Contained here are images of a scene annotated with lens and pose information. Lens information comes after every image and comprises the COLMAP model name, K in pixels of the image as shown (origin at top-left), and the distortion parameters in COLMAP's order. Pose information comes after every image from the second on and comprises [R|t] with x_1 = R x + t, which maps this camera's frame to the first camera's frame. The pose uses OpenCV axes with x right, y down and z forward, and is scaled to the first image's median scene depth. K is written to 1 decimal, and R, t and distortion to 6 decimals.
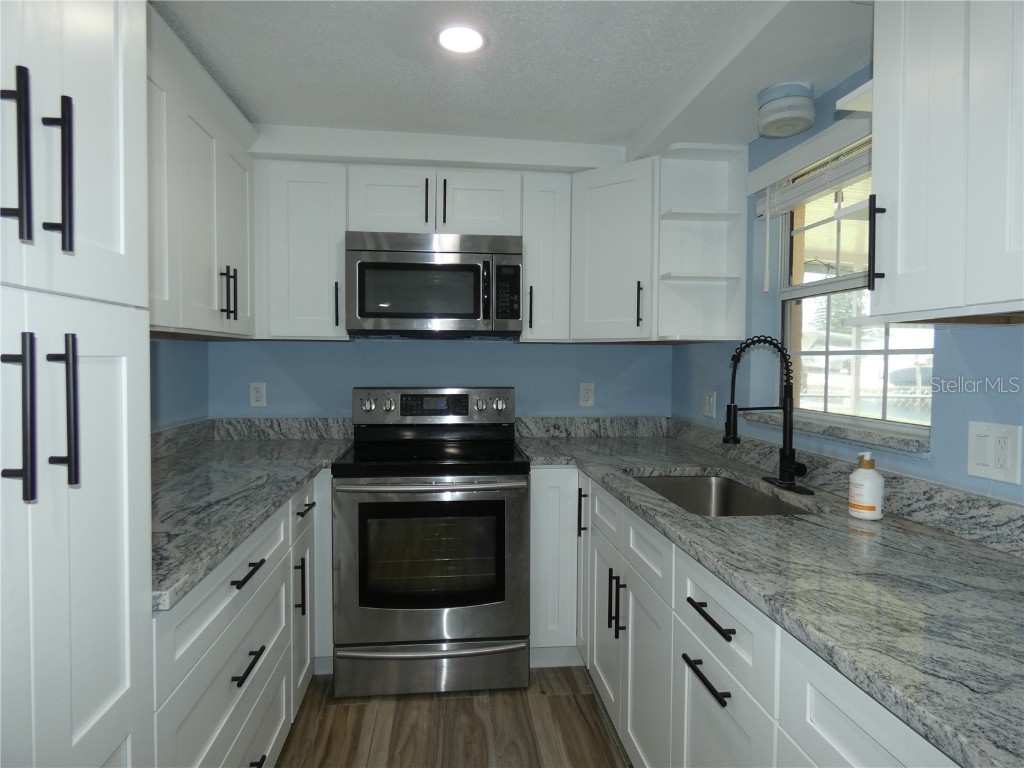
lens RADIAL K [[610.8, 0, 512.0], [0, 610.8, 384.0], [0, 0, 1]] dist [0.003464, -0.003664]
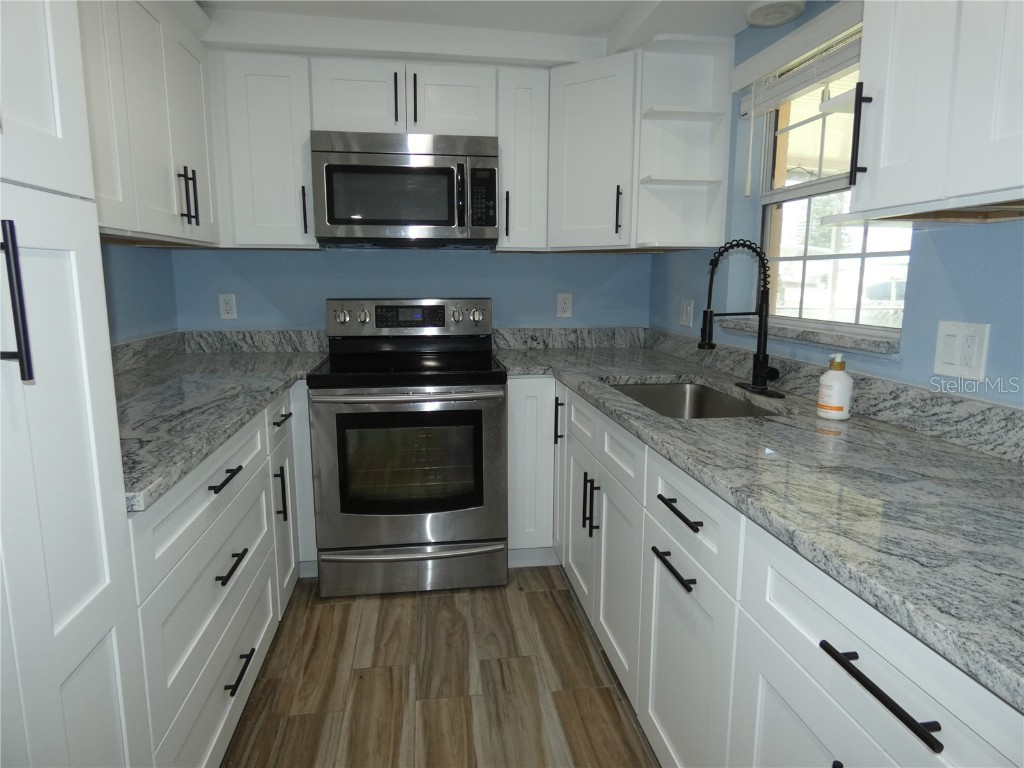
lens RADIAL K [[607.9, 0, 512.0], [0, 607.9, 384.0], [0, 0, 1]] dist [-0.001030, -0.002103]
pose [[0.999494, -0.010151, 0.030146, 0.008261], [0.006198, 0.991697, 0.128446, 0.022351], [-0.031199, -0.128194, 0.991258, 0.011035]]
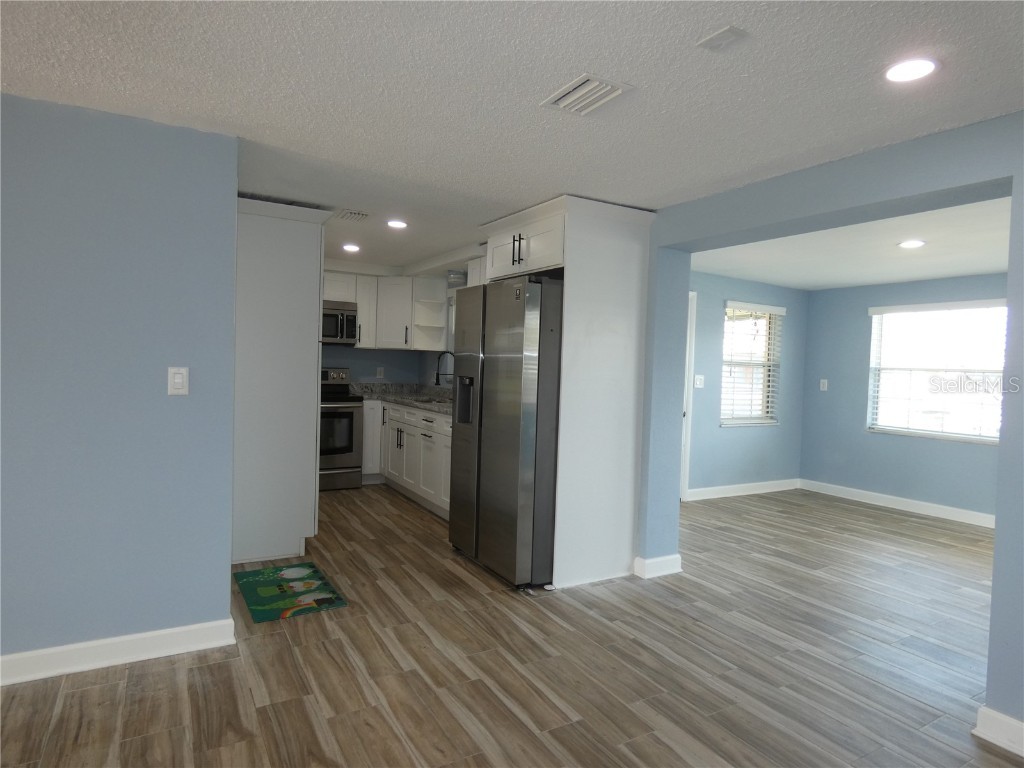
lens RADIAL K [[614.2, 0, 512.0], [0, 614.2, 384.0], [0, 0, 1]] dist [0.013744, -0.000610]
pose [[0.914789, 0.012424, 0.403740, -0.469007], [-0.014385, 0.999895, 0.001825, 0.067222], [-0.403675, -0.007478, 0.914872, -1.691592]]
